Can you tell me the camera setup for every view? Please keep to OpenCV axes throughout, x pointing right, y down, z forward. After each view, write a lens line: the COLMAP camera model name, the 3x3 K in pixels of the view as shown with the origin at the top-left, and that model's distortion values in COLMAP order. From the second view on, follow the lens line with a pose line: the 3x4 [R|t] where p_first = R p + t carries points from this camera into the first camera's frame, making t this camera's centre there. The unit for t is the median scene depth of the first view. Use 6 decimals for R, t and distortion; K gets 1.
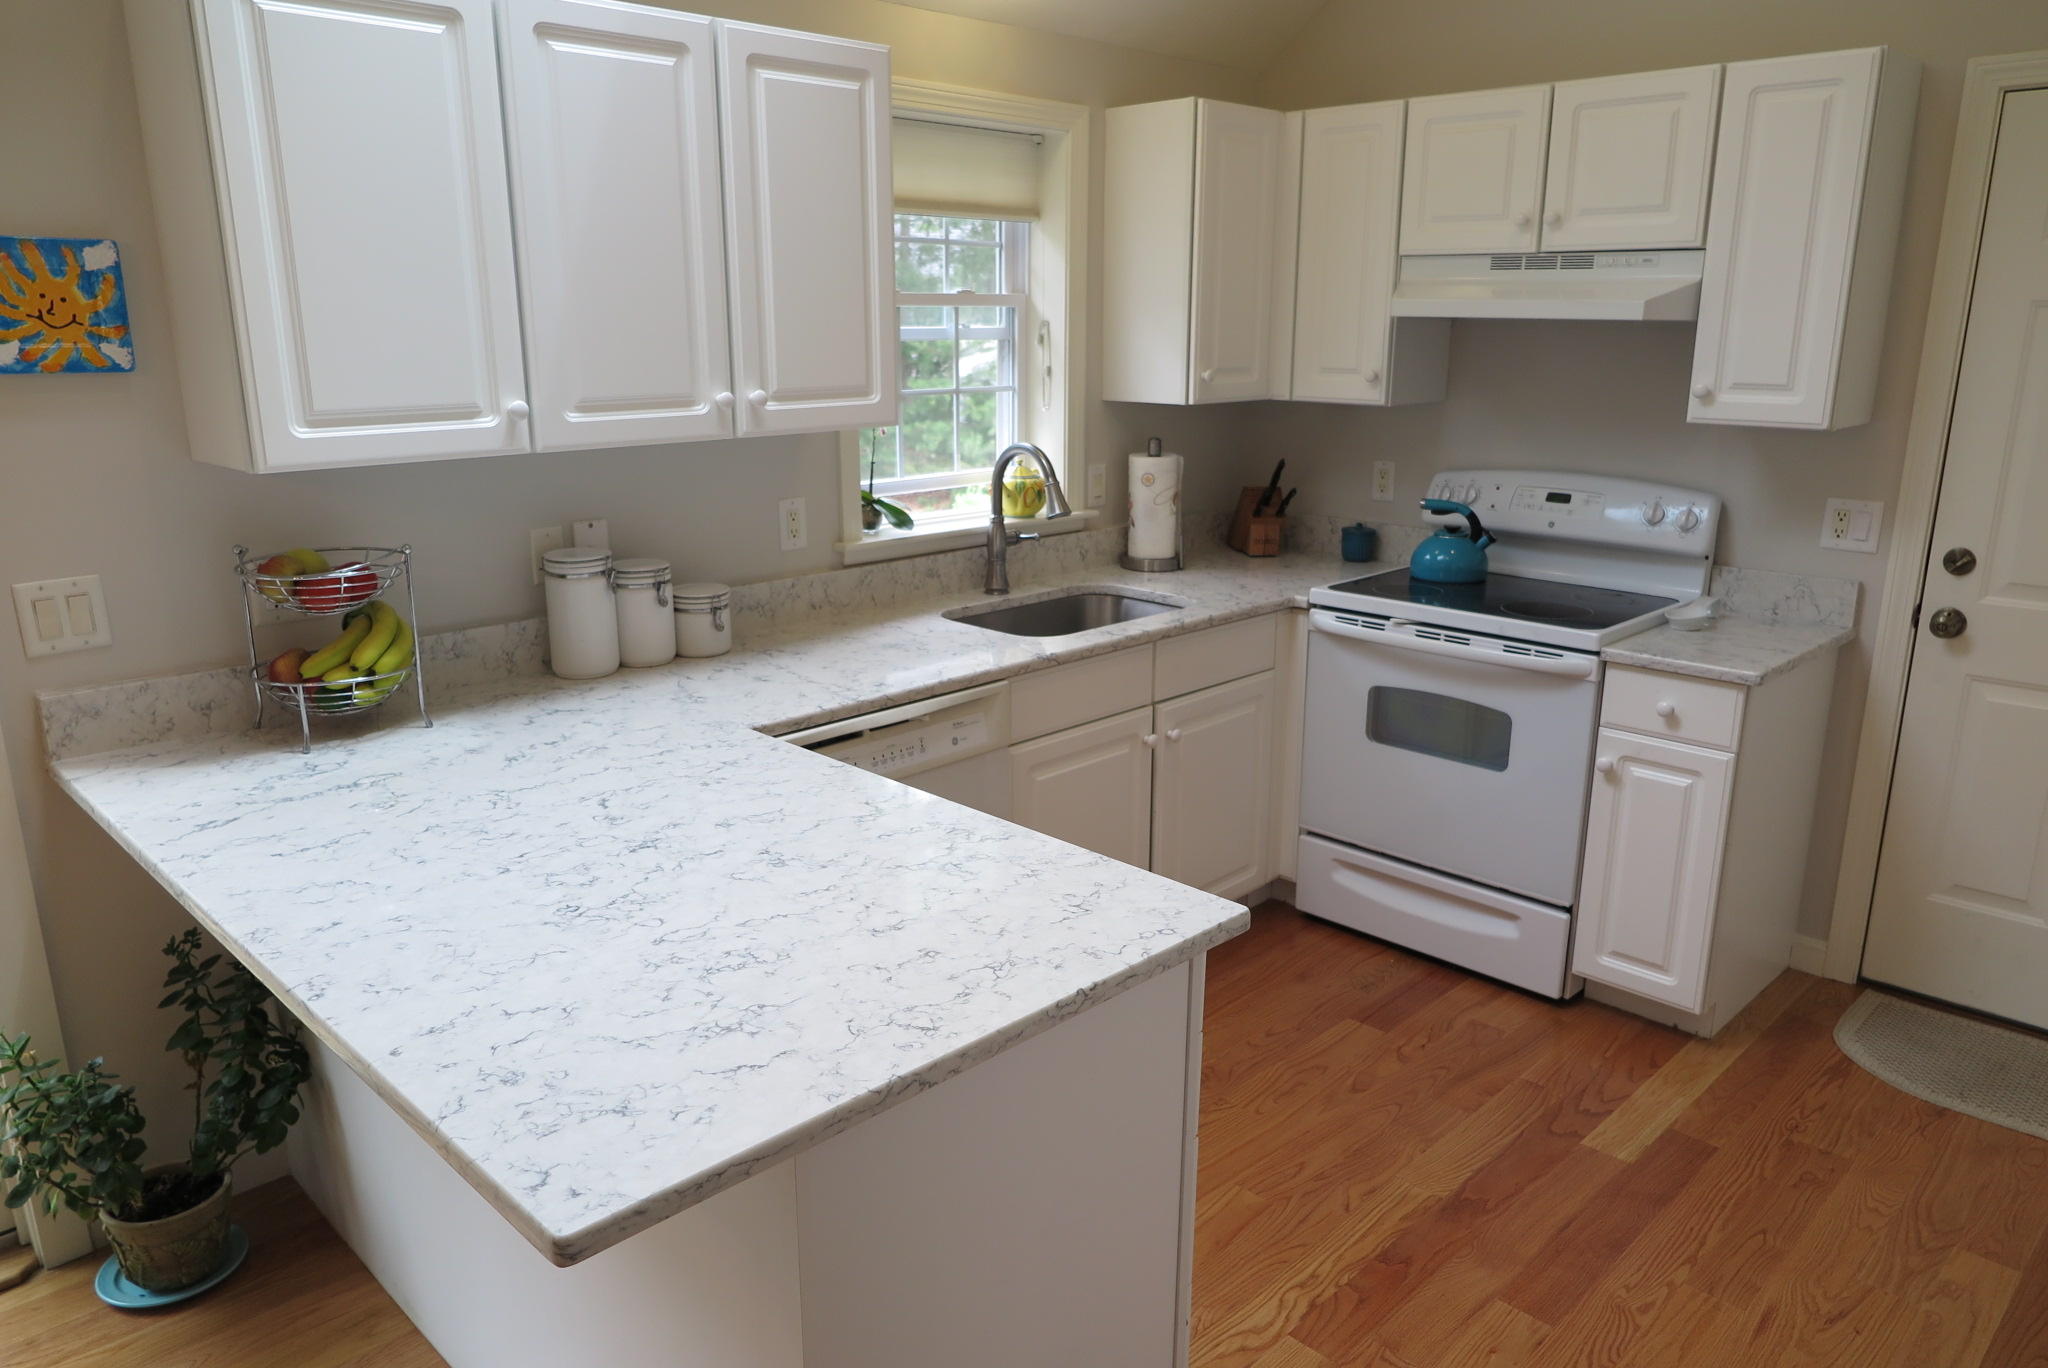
lens RADIAL K [[1408.6, 0, 1024.7], [0, 1408.6, 687.2], [0, 0, 1]] dist [-0.014196, 0.008608]
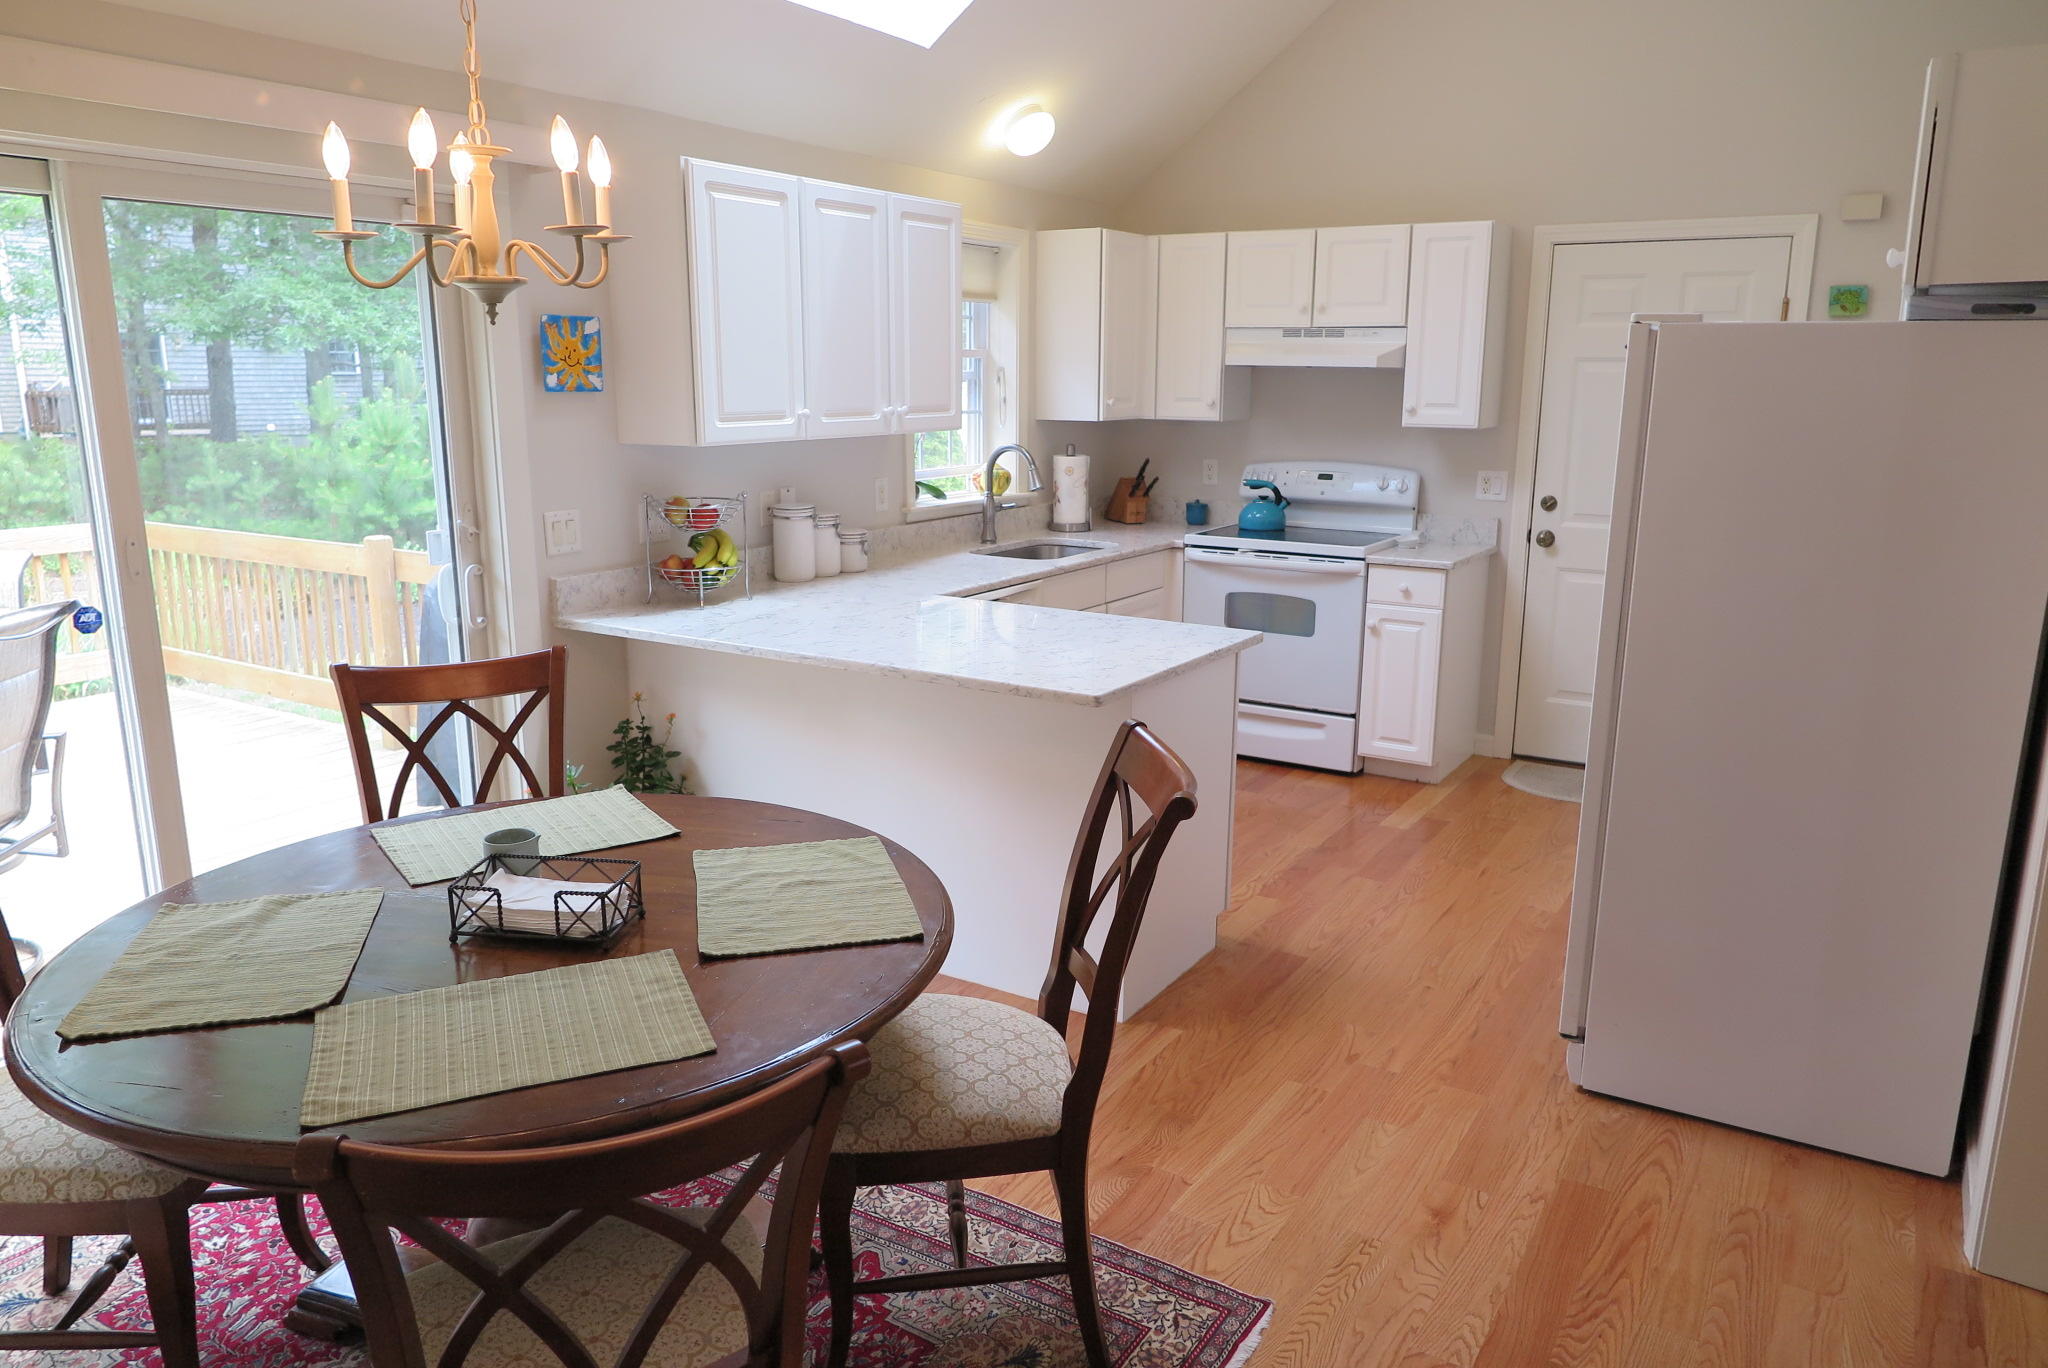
lens RADIAL K [[1408.6, 0, 1024.7], [0, 1408.6, 687.2], [0, 0, 1]] dist [-0.014196, 0.008608]
pose [[0.974557, -0.045845, 0.219401, -0.385935], [0.053666, 0.998114, -0.029817, 0.162831], [-0.217621, 0.040833, 0.975179, -0.588866]]
